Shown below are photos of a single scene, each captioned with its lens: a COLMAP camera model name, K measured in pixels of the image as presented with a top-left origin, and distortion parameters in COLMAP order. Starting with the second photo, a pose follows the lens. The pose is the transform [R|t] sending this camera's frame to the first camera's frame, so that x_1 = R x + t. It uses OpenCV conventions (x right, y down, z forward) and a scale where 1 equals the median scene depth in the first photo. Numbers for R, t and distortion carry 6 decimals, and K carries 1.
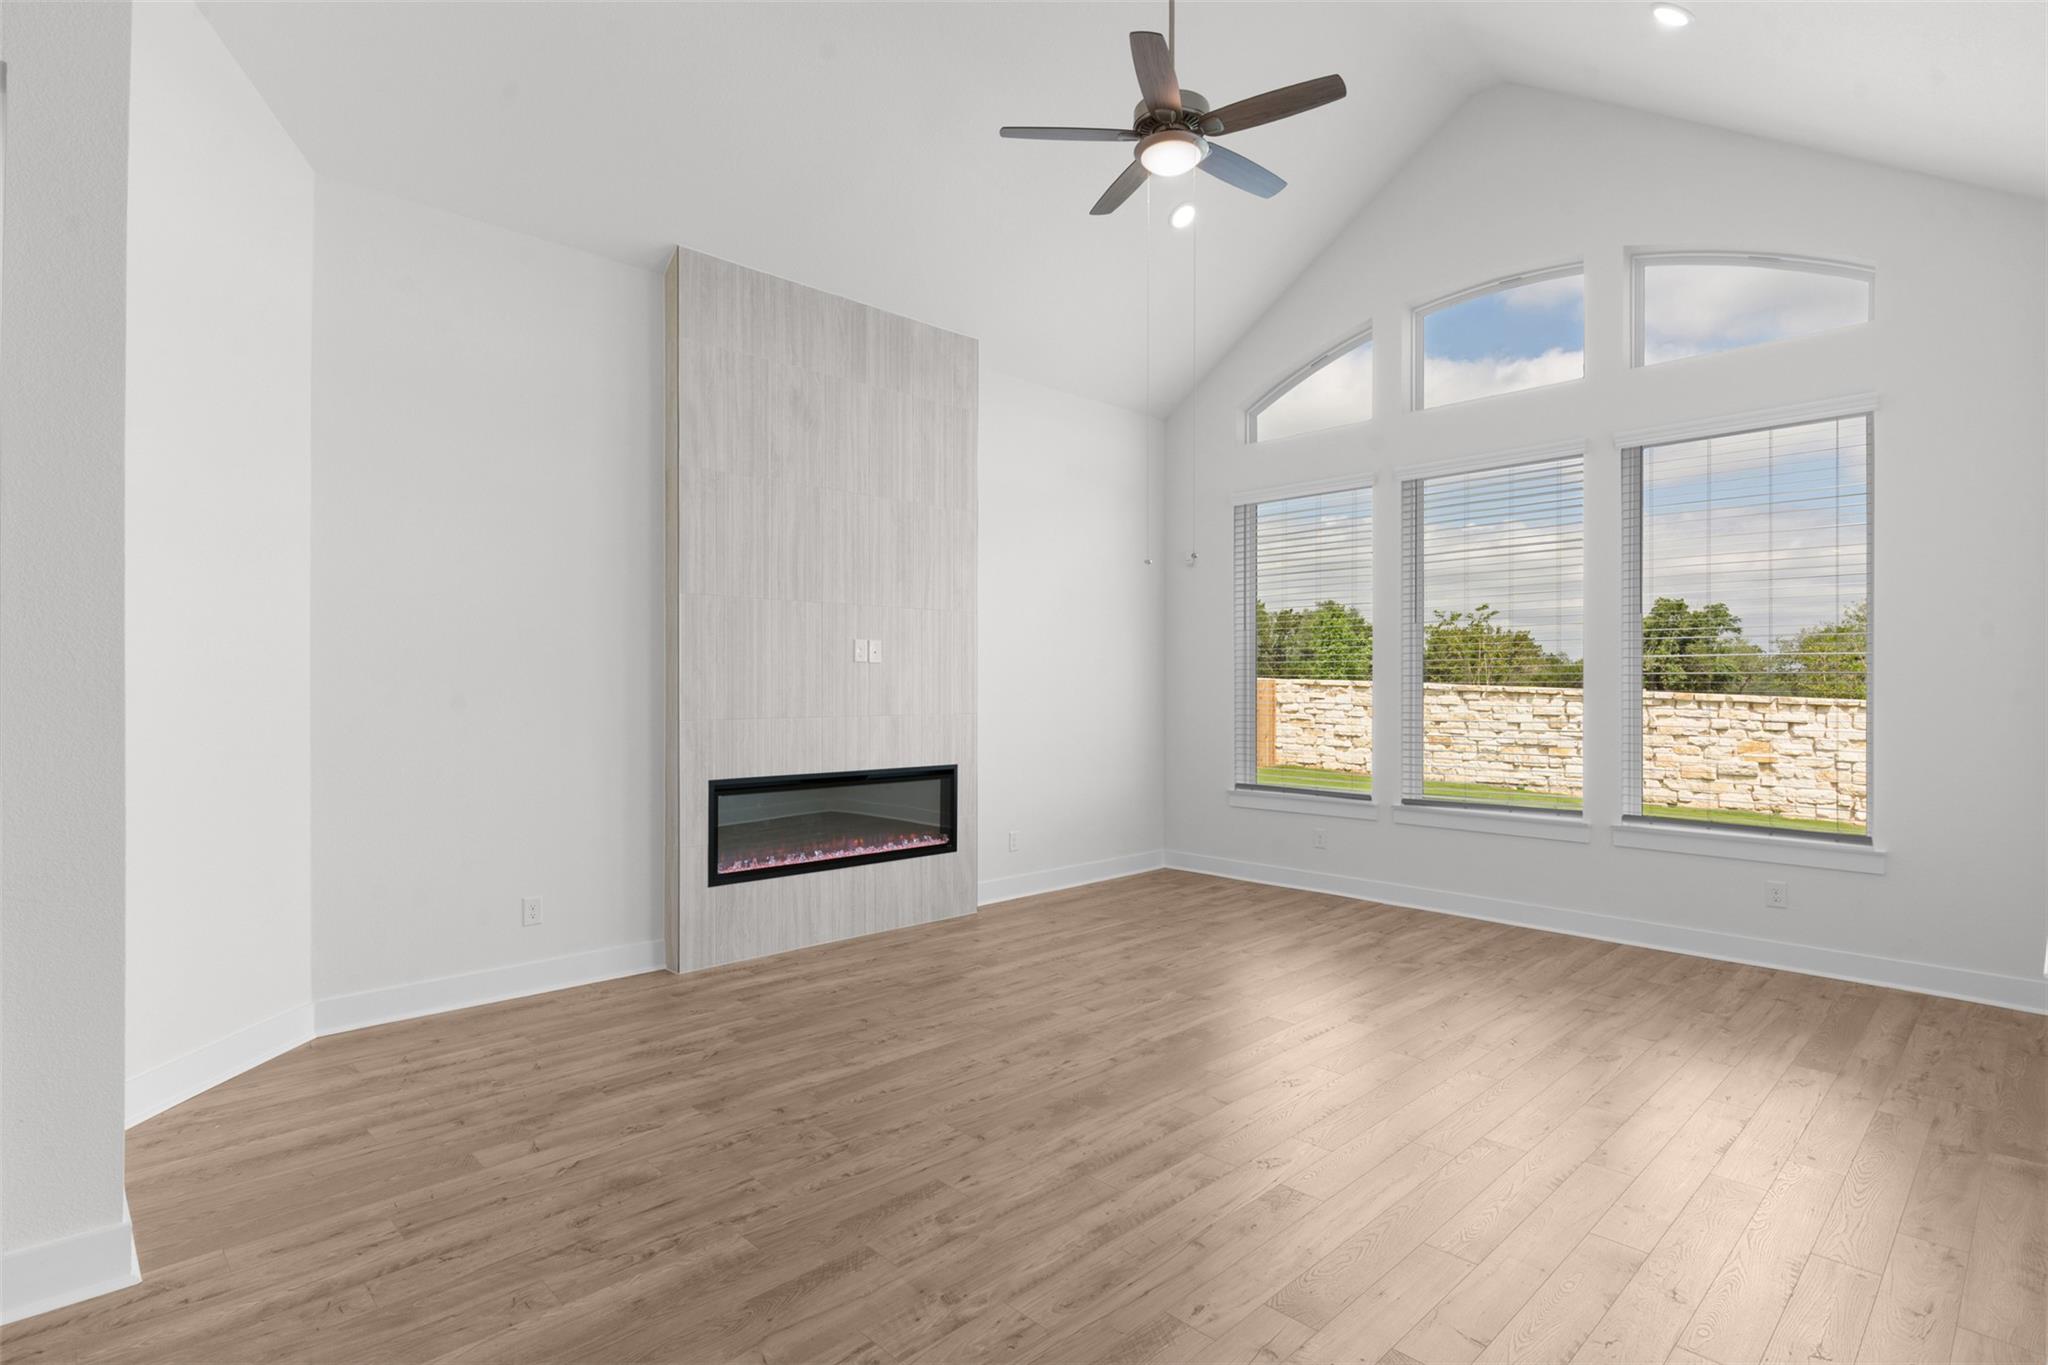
lens RADIAL K [[989.7, 0, 1021.5], [0, 989.7, 684.6], [0, 0, 1]] dist [0.003113, 0.000517]
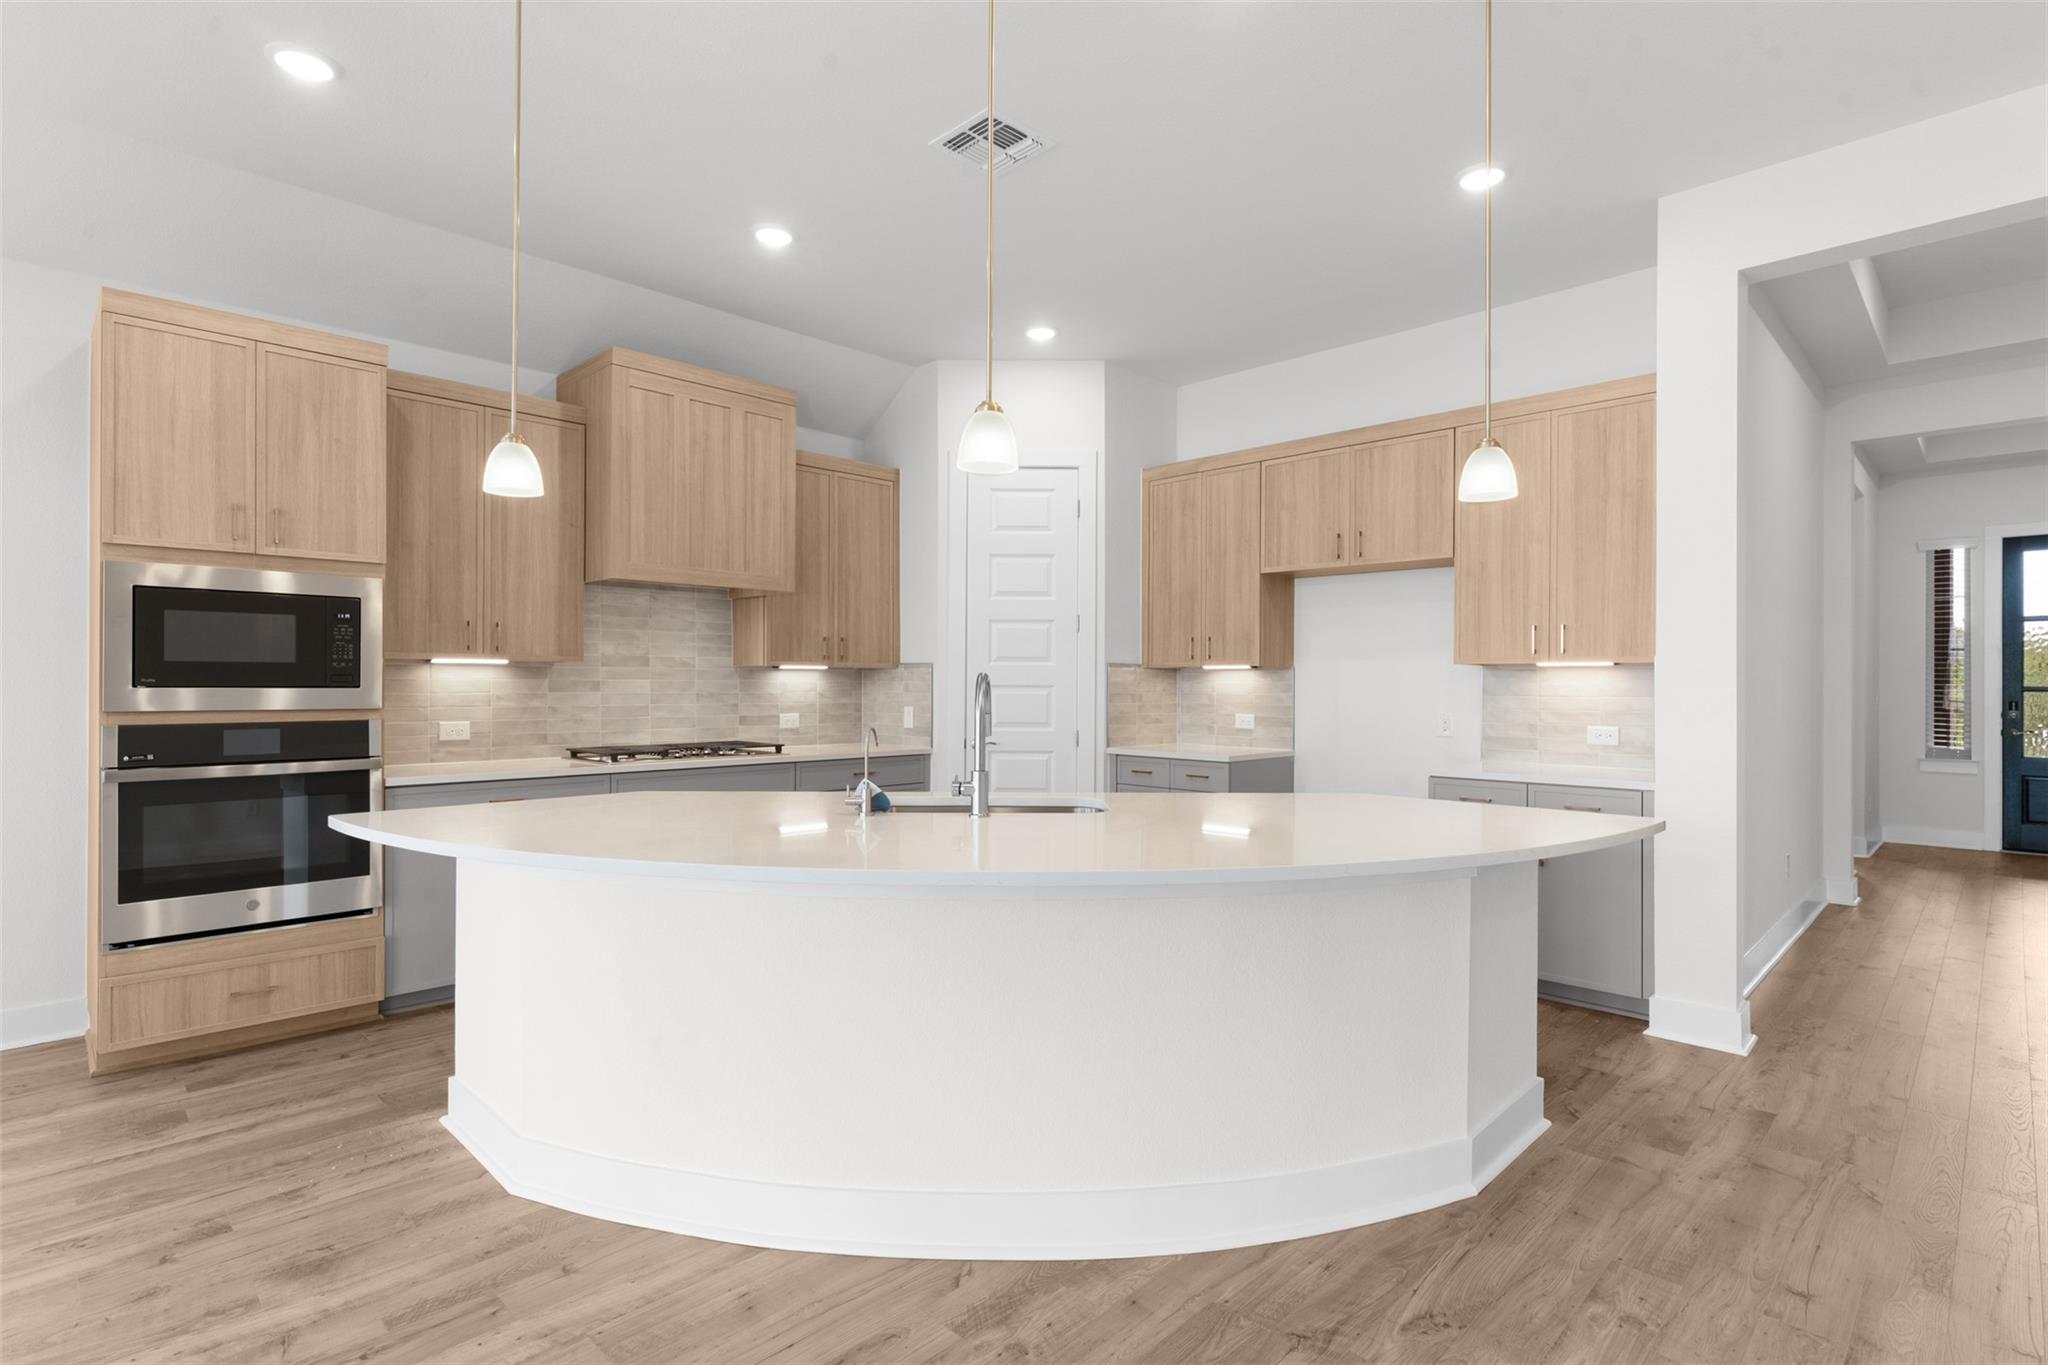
lens RADIAL K [[989.7, 0, 1023.2], [0, 989.7, 681.6], [0, 0, 1]] dist [0.003113, 0.000517]
pose [[-0.999901, -0.005196, -0.013093, -0.064321], [-0.005143, 0.999979, -0.004045, 0.041006], [0.013114, -0.003977, -0.999906, 1.908912]]
